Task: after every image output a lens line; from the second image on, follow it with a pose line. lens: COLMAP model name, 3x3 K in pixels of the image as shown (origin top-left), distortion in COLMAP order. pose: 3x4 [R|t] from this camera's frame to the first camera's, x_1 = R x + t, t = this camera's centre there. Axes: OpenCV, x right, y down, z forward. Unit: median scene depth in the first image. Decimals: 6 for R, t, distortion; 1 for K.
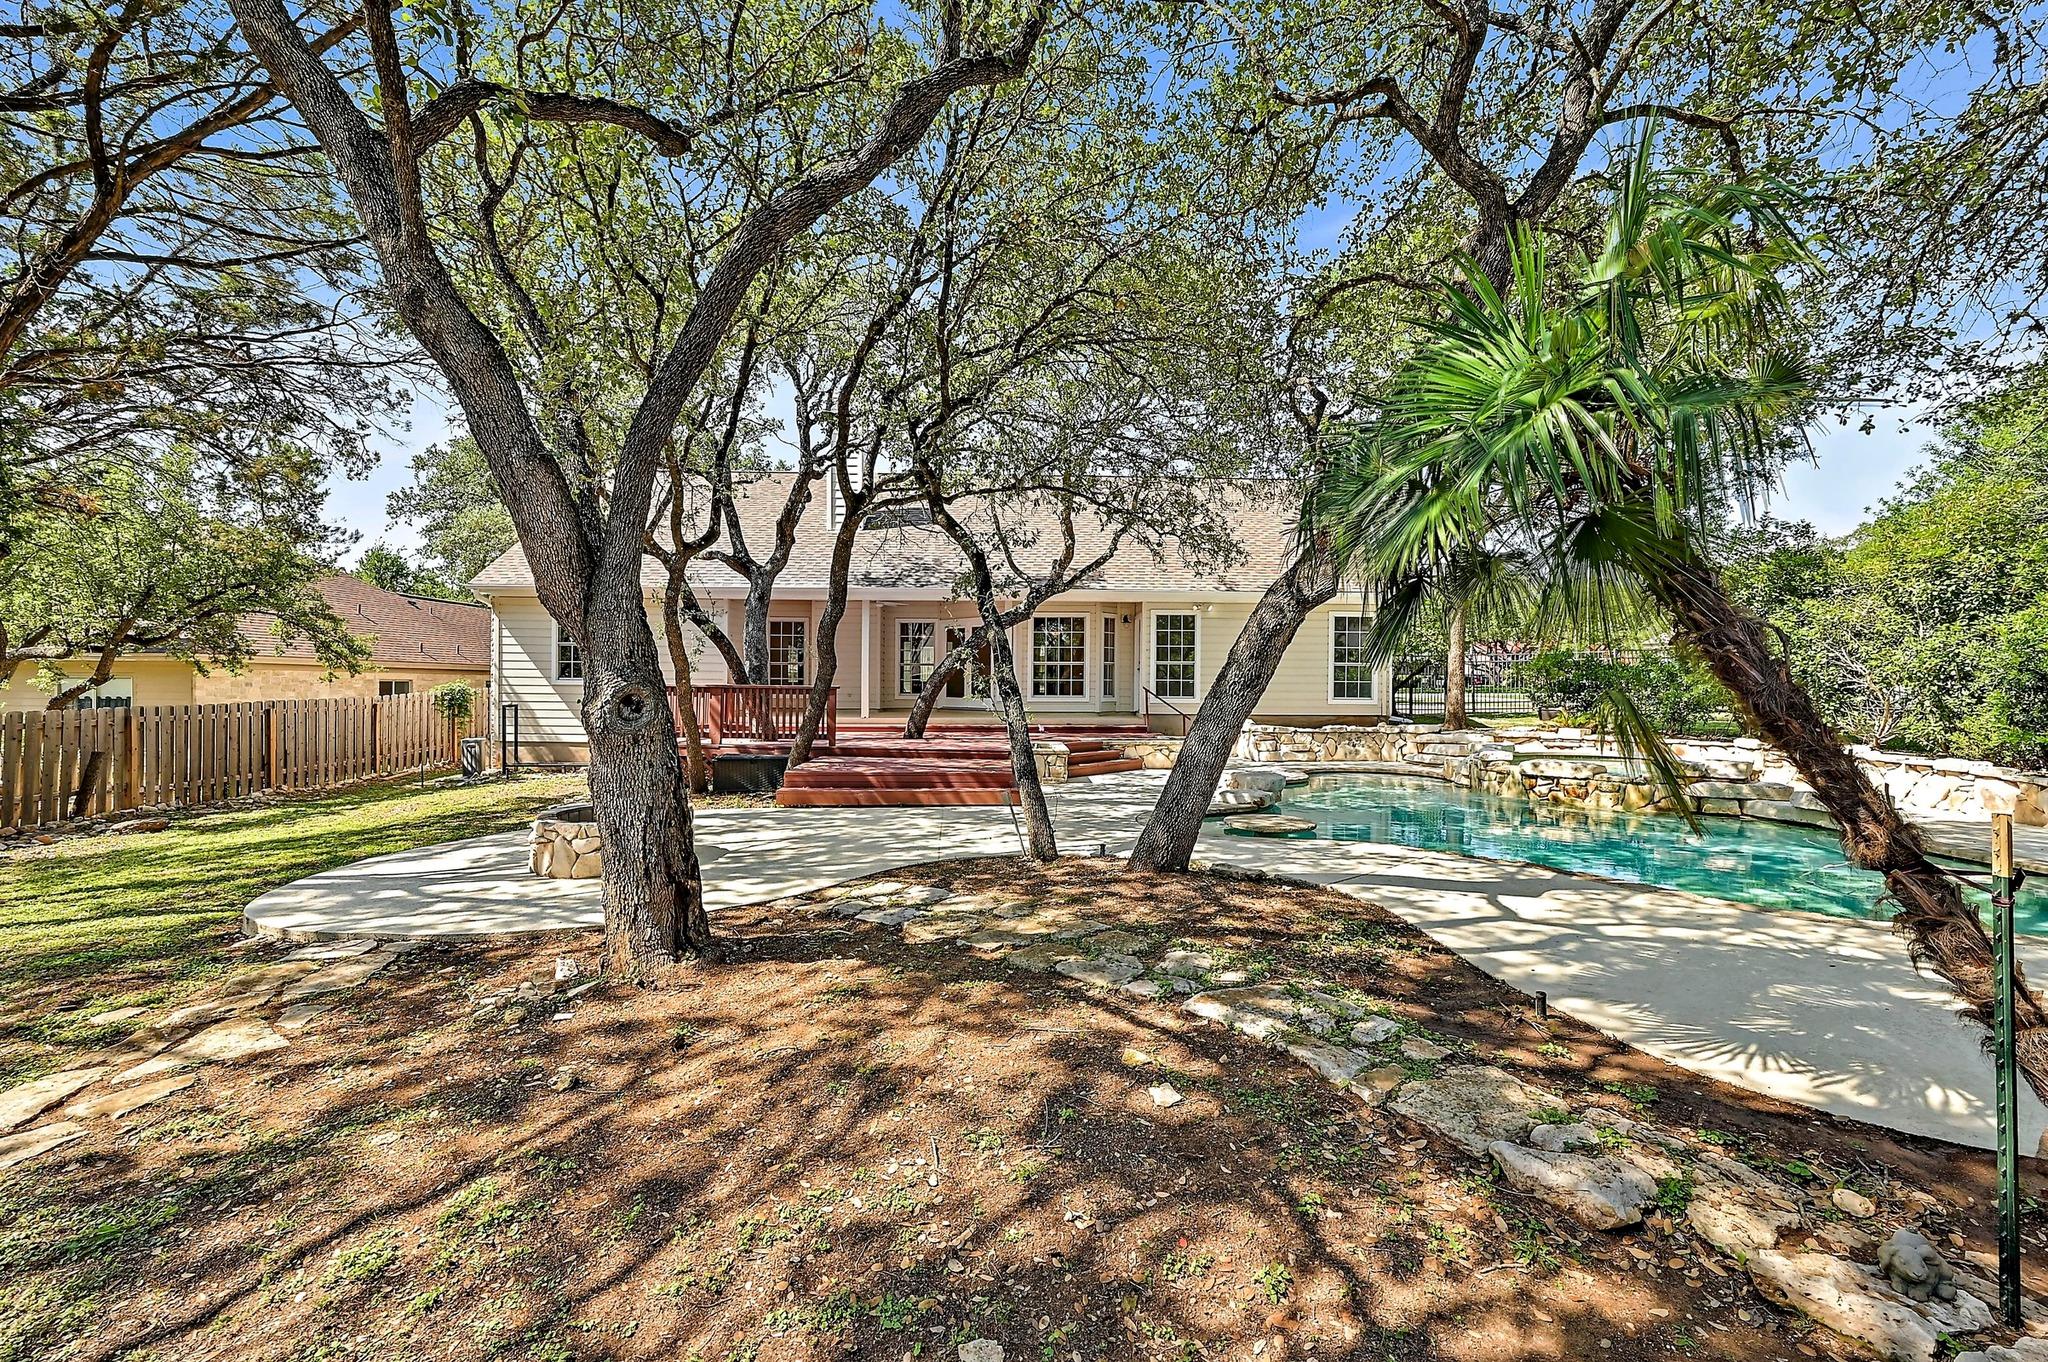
lens RADIAL K [[834.7, 0, 1019.7], [0, 834.7, 682.6], [0, 0, 1]] dist [-0.002601, -0.000171]
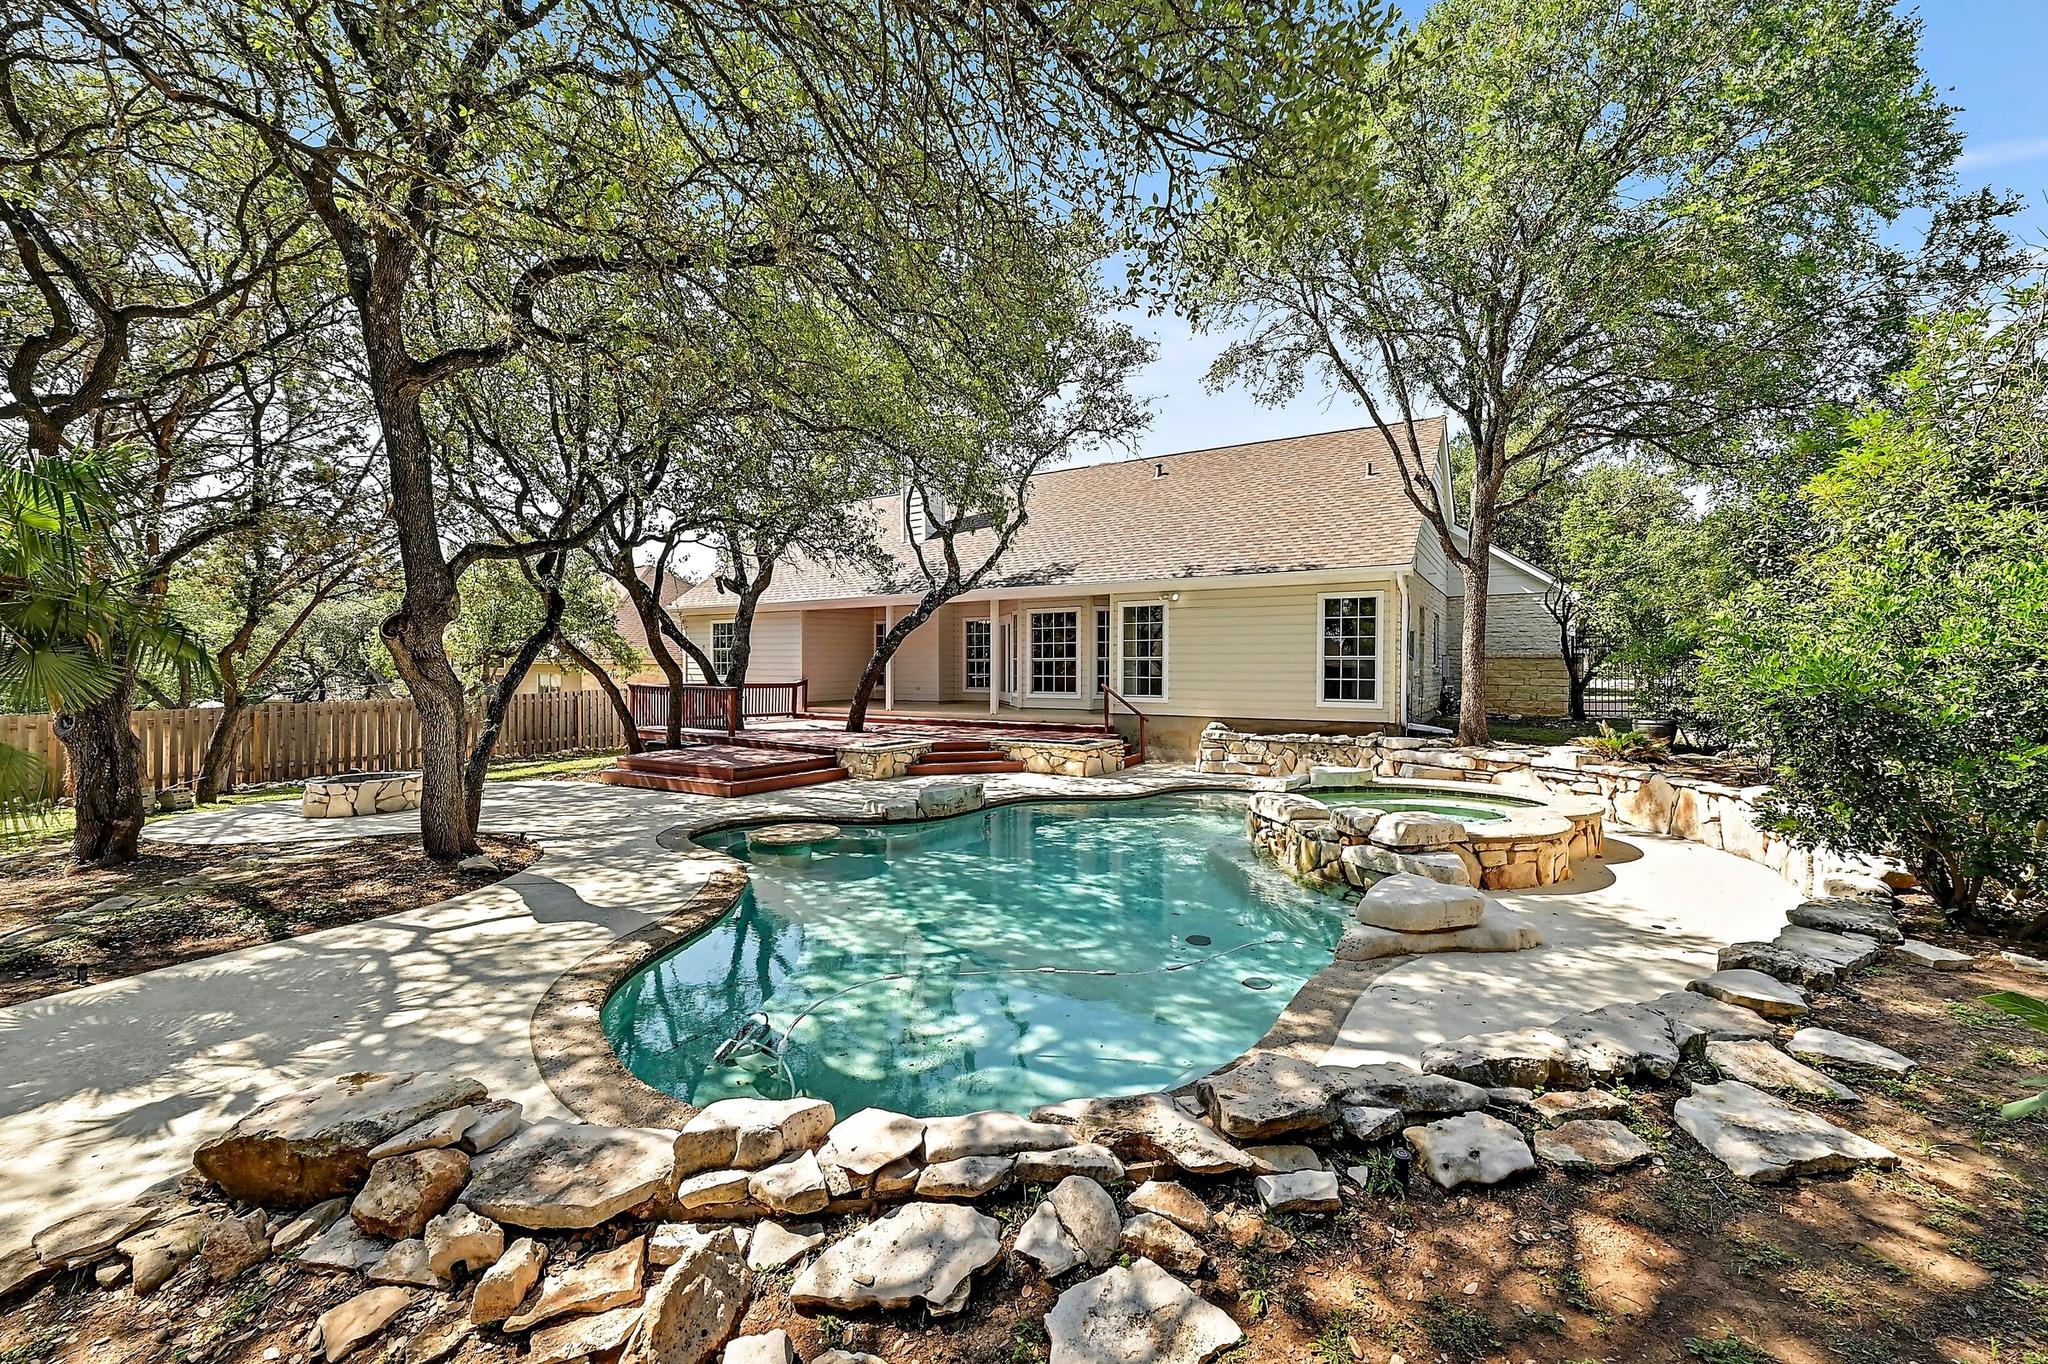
lens RADIAL K [[835.7, 0, 1025.6], [0, 835.7, 679.9], [0, 0, 1]] dist [0.003129, 0.000344]
pose [[0.838365, 0.004188, -0.545093, 0.603779], [0.008750, 0.999738, 0.021139, -0.021423], [0.545039, -0.022492, 0.838109, 0.167656]]
